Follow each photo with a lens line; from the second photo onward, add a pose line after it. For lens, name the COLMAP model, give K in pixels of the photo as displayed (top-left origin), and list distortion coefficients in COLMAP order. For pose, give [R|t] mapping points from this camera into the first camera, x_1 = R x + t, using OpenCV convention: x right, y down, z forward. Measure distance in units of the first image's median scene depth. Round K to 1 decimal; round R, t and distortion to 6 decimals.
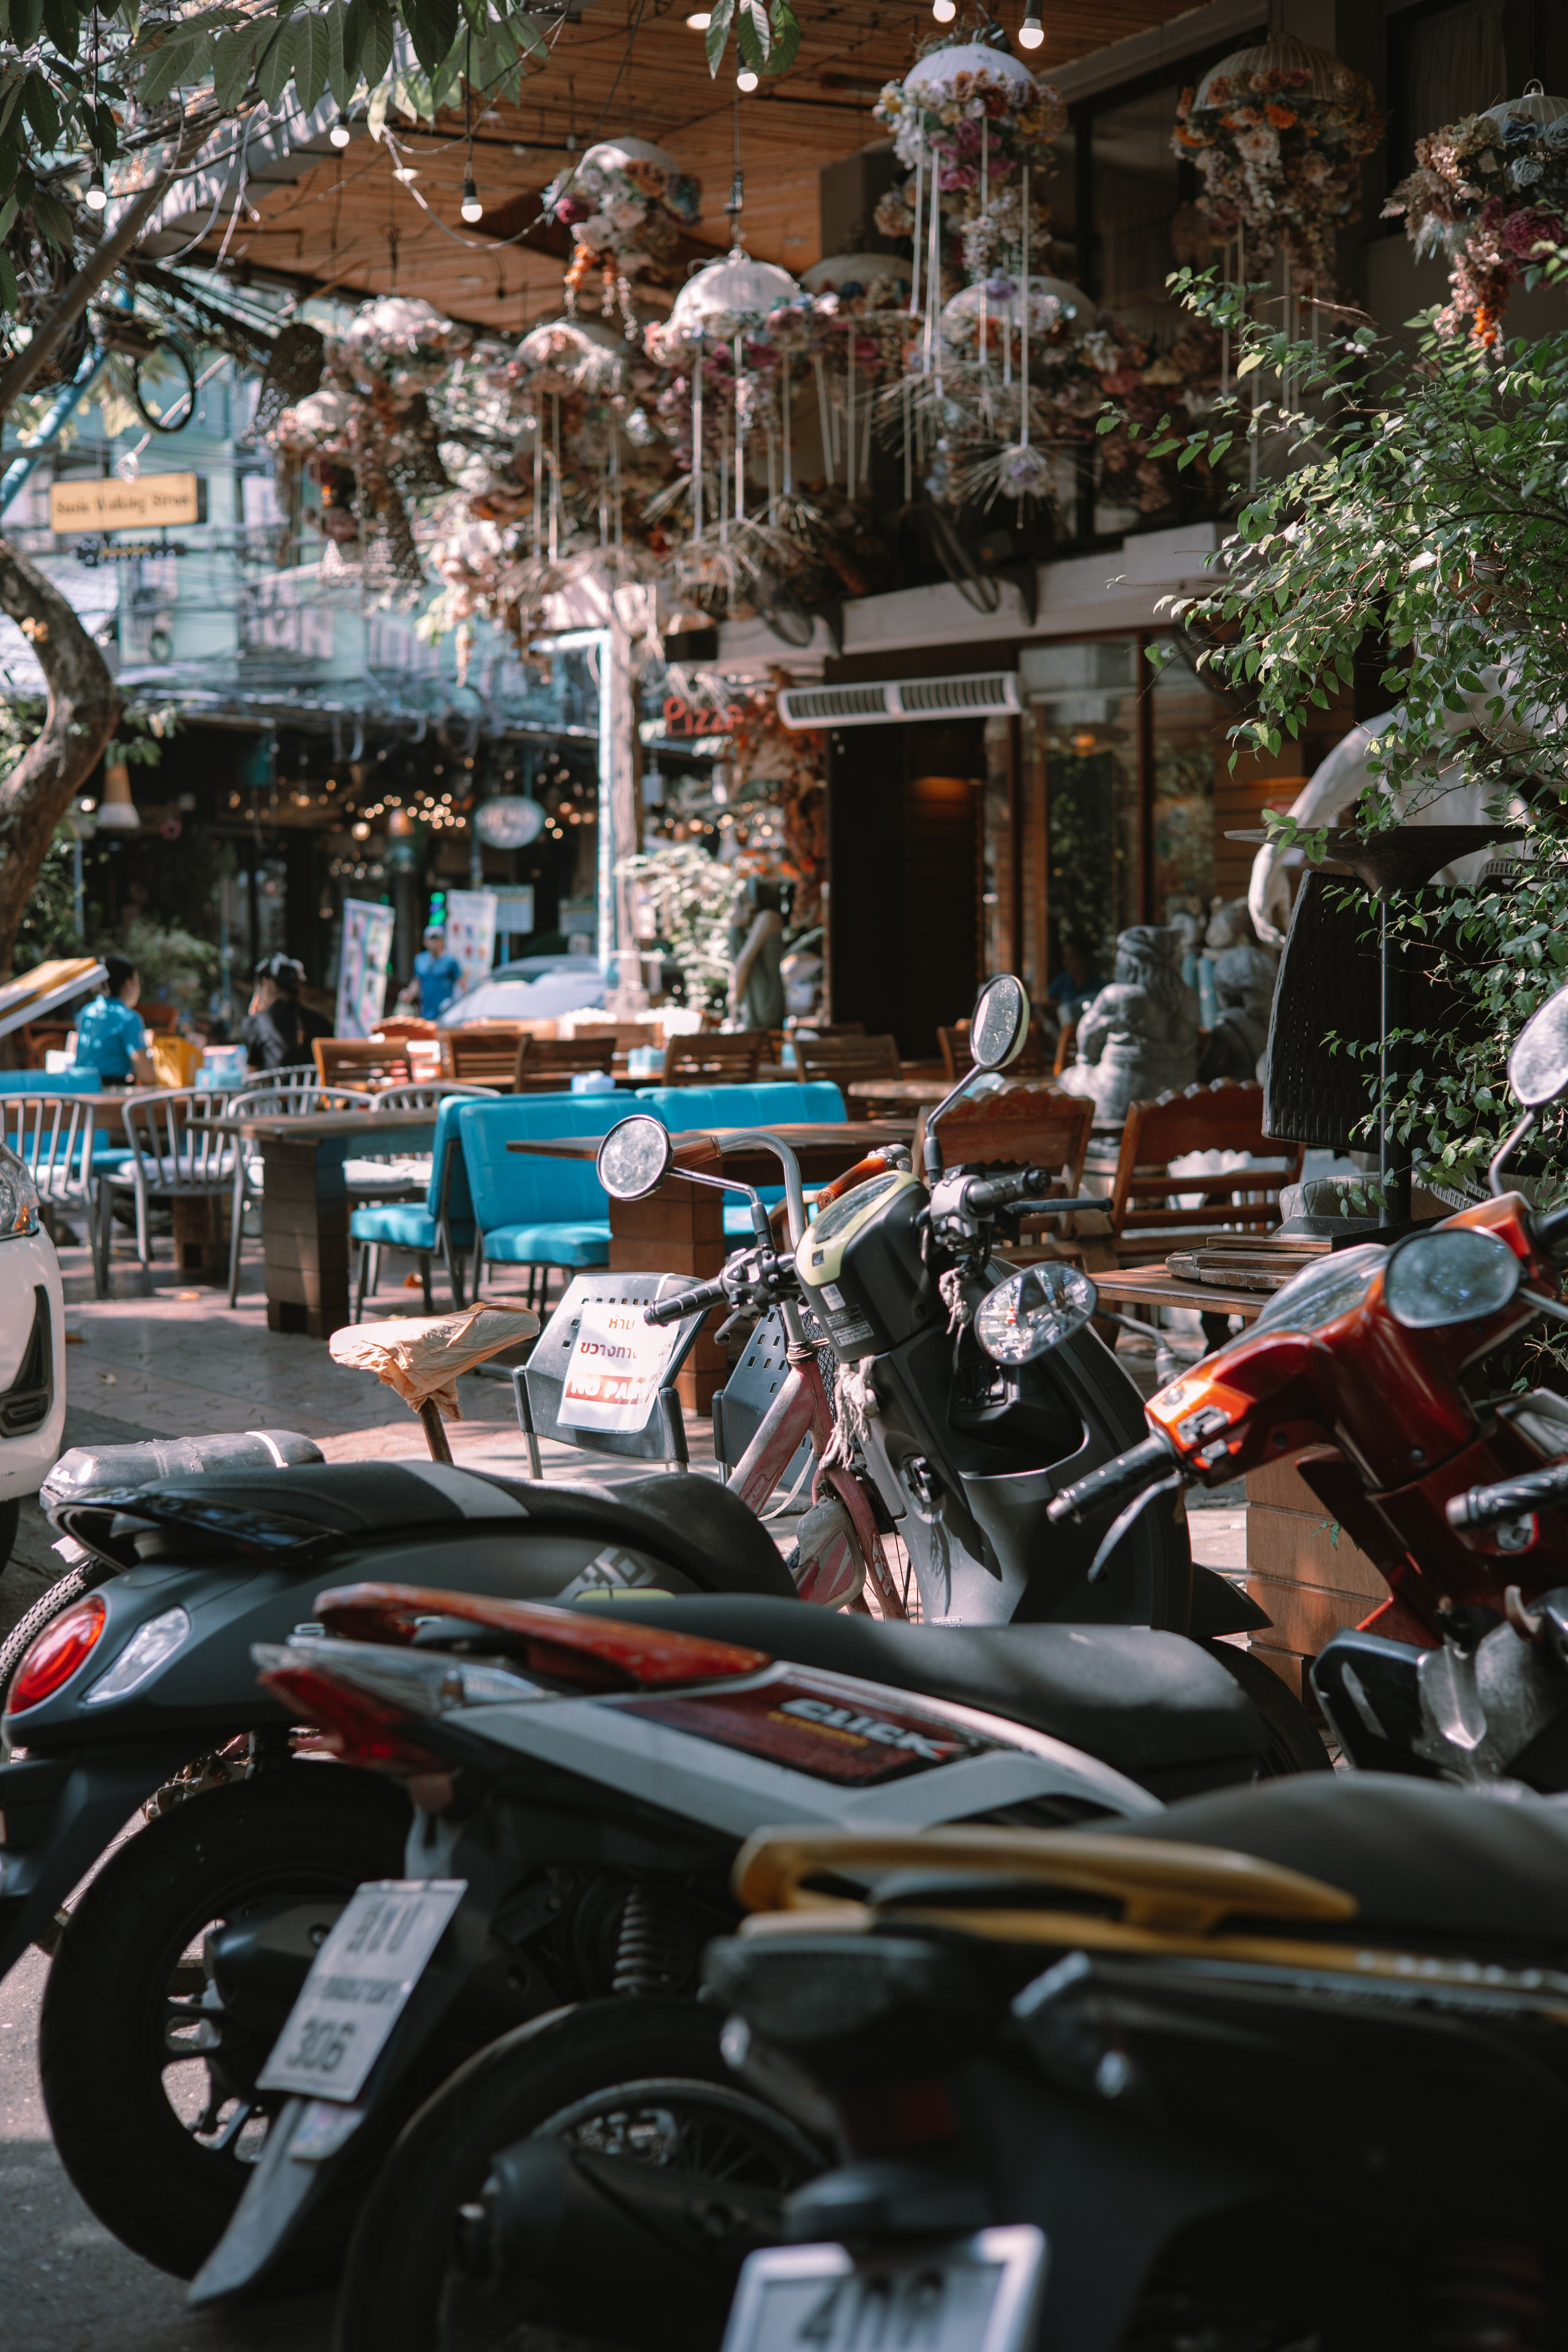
lens RADIAL K [[3188.1, 0, 784.0], [0, 3188.1, 1176.0], [0, 0, 1]] dist [0.052009, -0.255356]
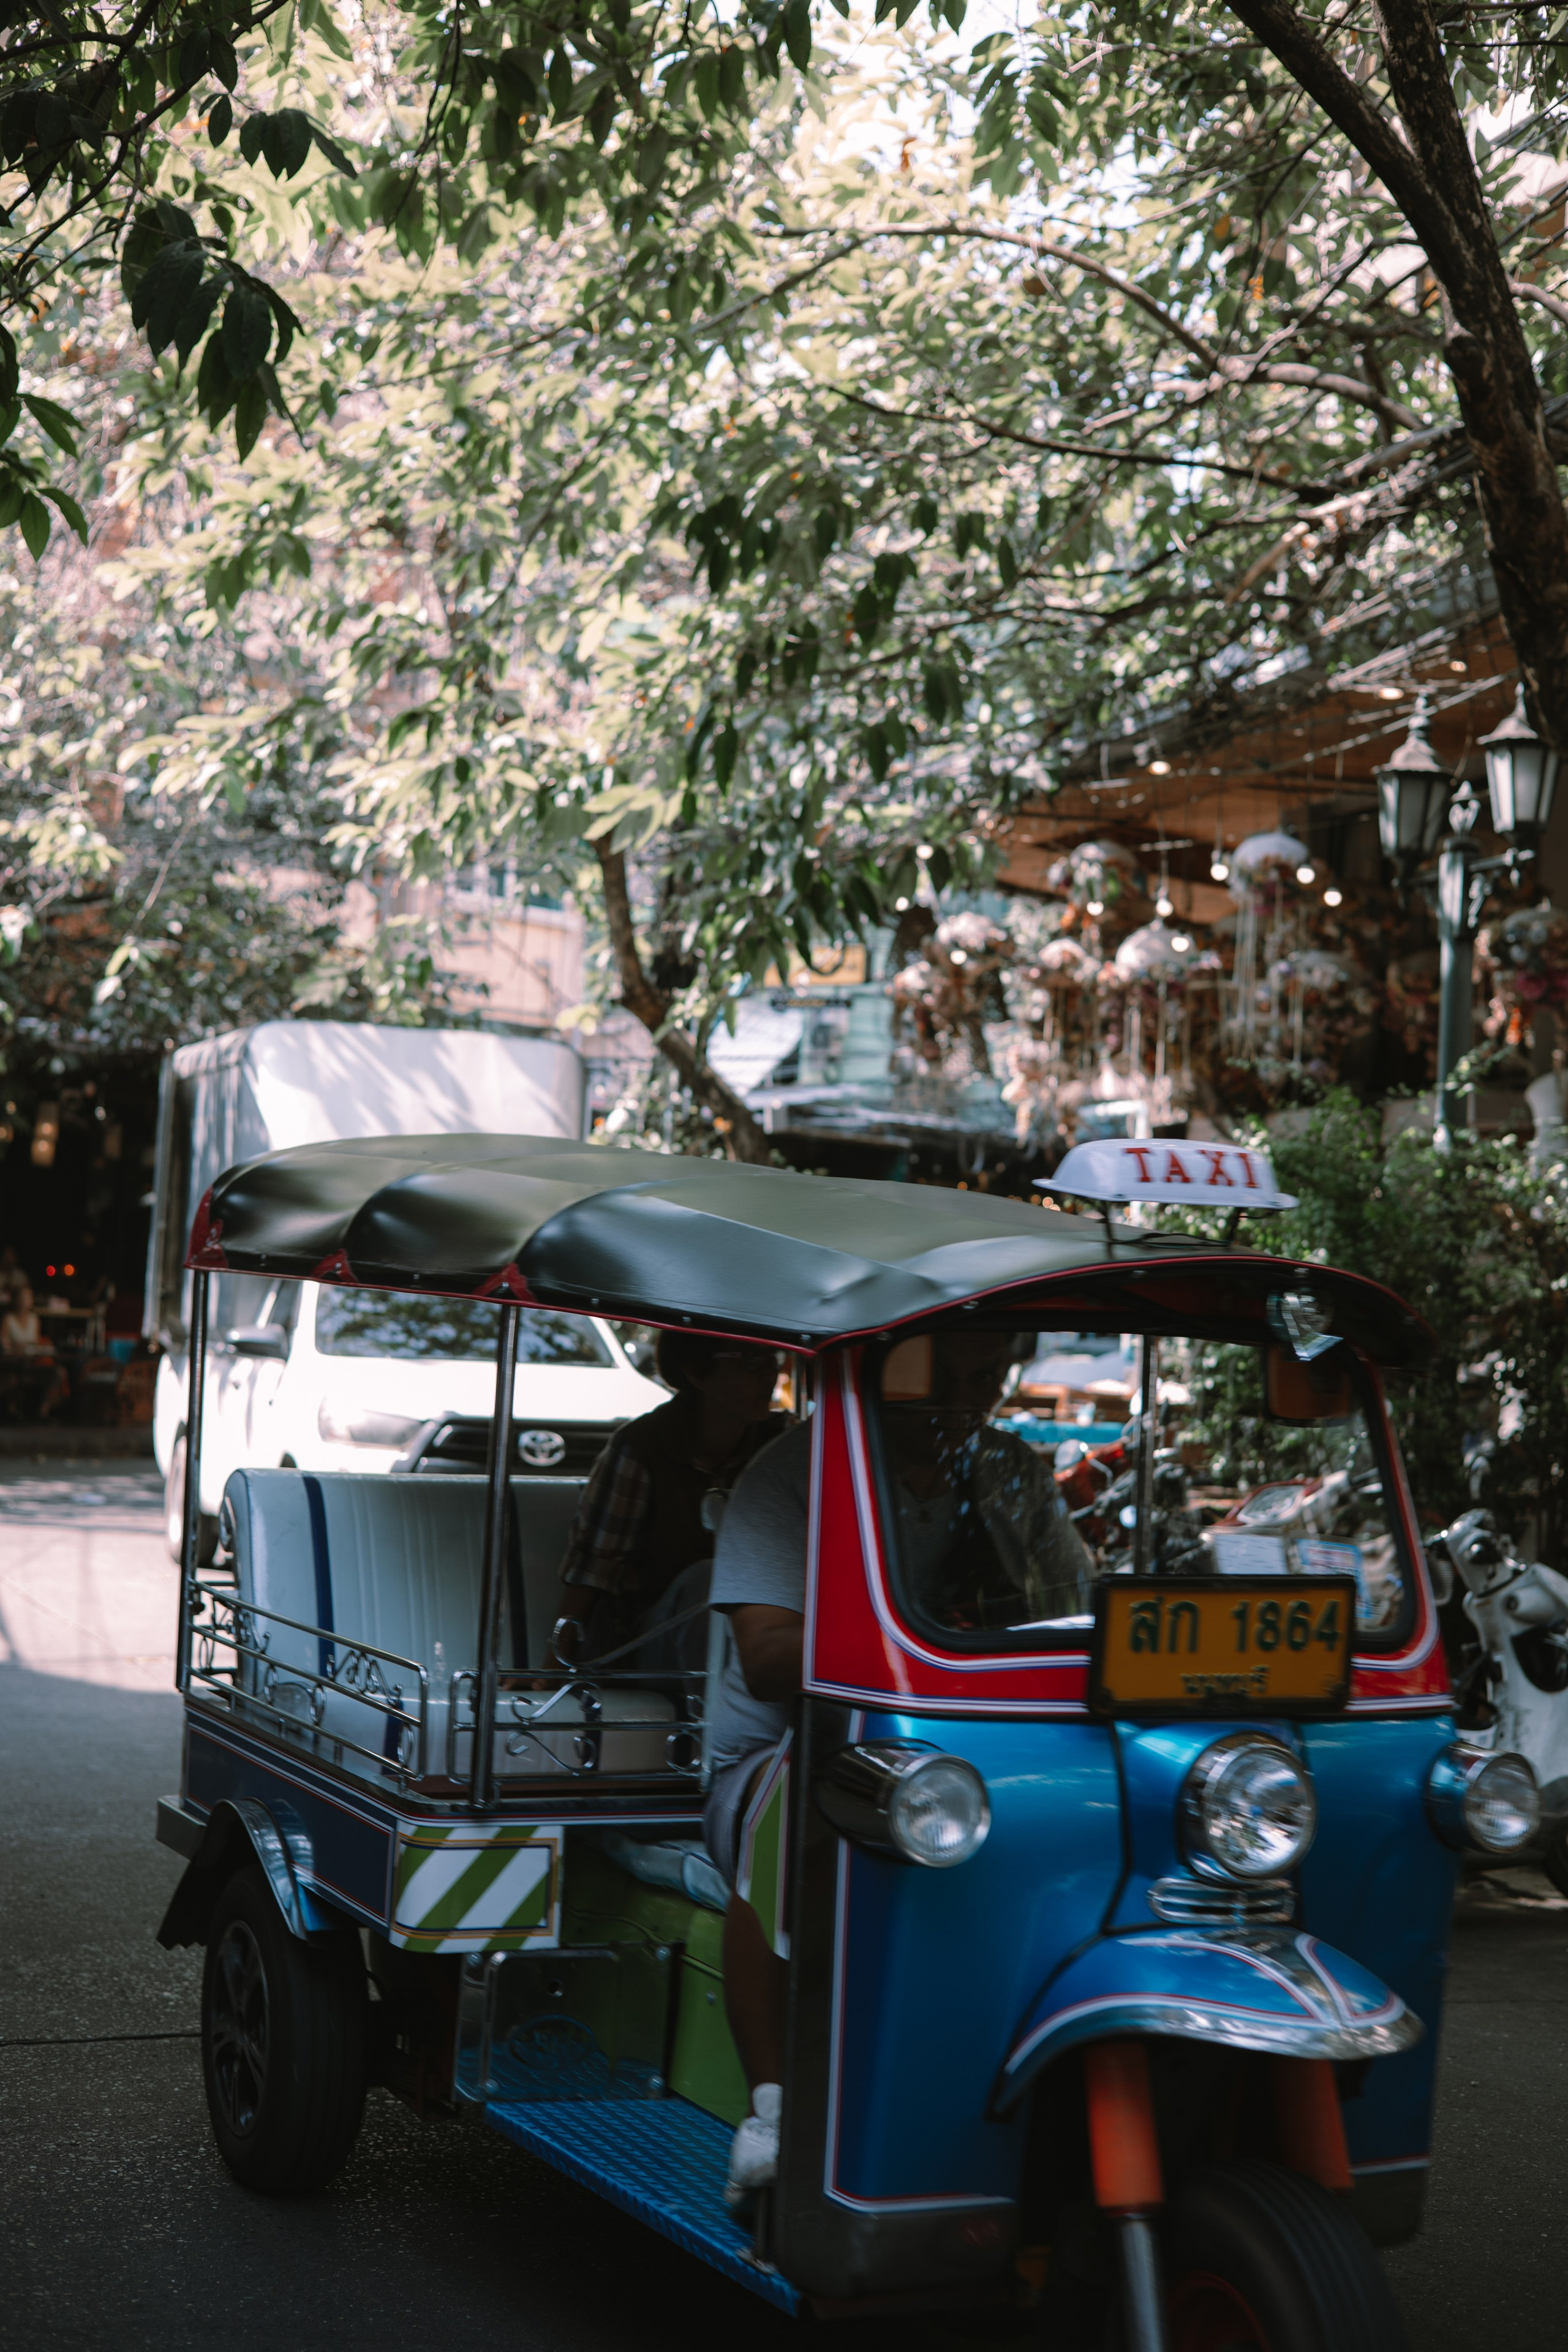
lens RADIAL K [[3188.1, 0, 784.0], [0, 3188.1, 1176.0], [0, 0, 1]] dist [0.052009, -0.255356]
pose [[0.975484, 0.045297, -0.215356, 0.066354], [-0.067662, 0.992919, -0.097638, 0.002925], [0.209409, 0.109816, 0.971642, -0.253524]]
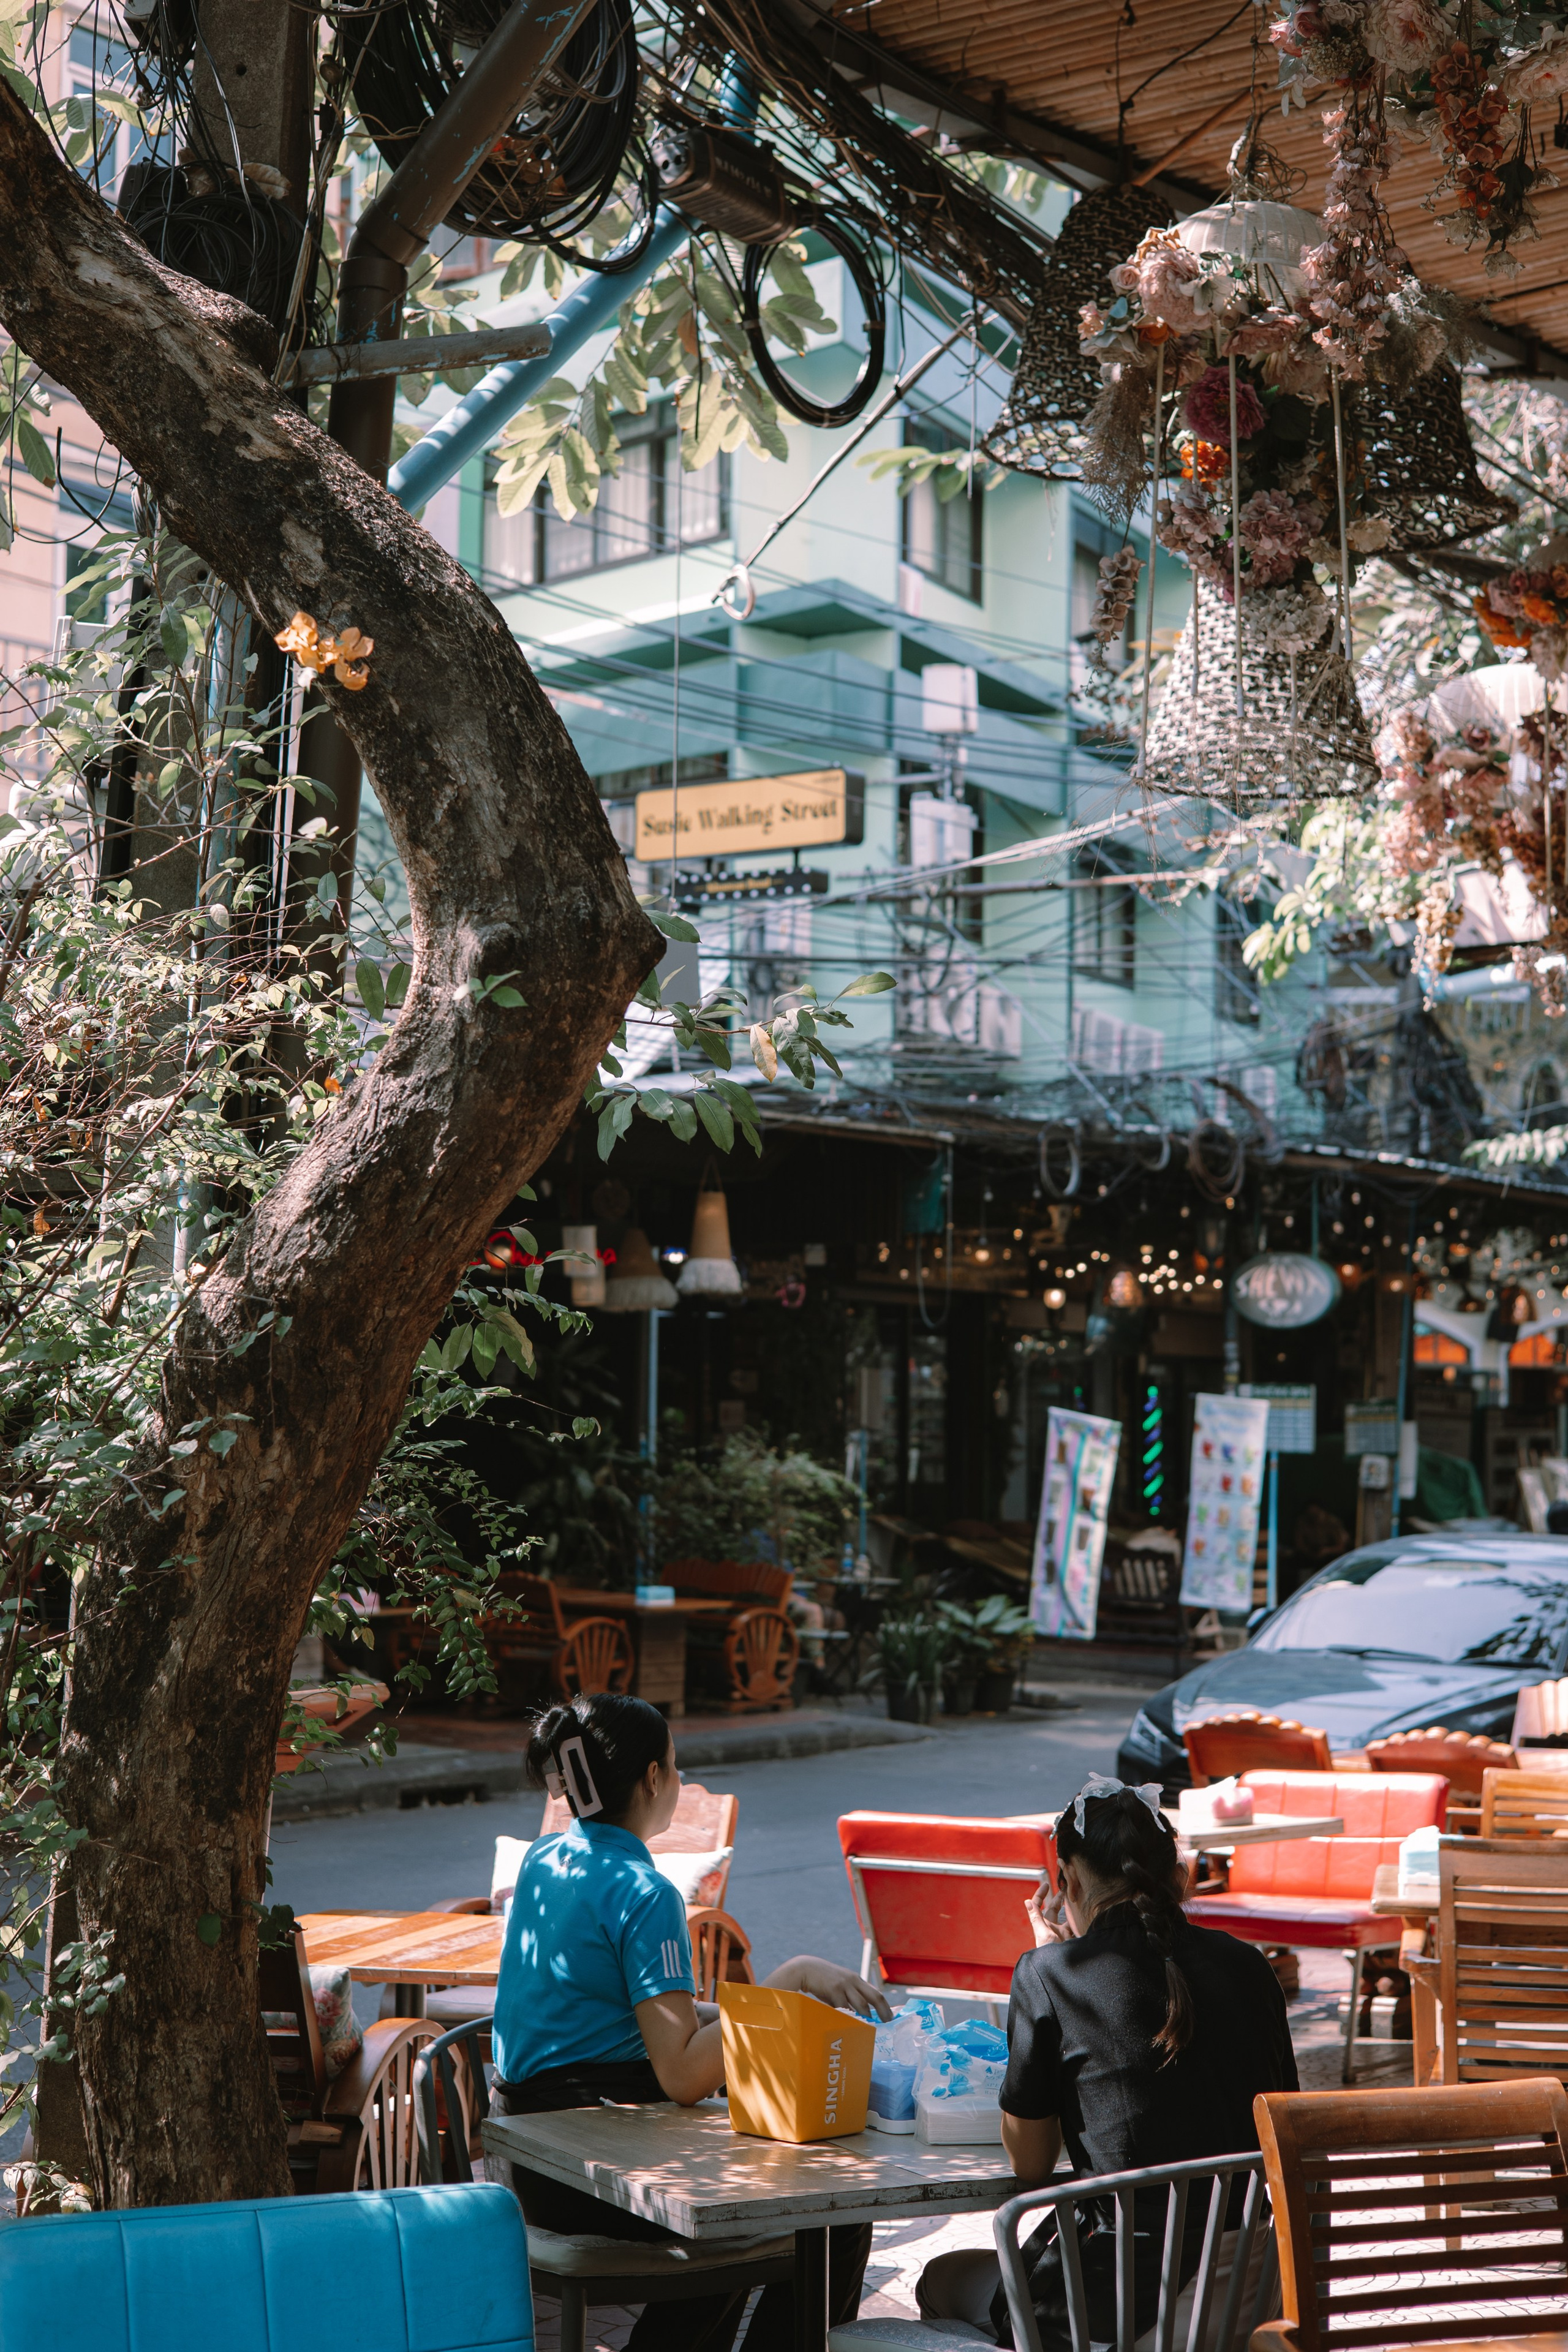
lens RADIAL K [[3188.1, 0, 784.0], [0, 3188.1, 1176.0], [0, 0, 1]] dist [0.052009, -0.255356]
pose [[0.981739, 0.007276, -0.190095, -0.065815], [-0.034040, 0.989860, -0.137908, -0.040592], [0.187164, 0.141860, 0.972032, 0.341866]]
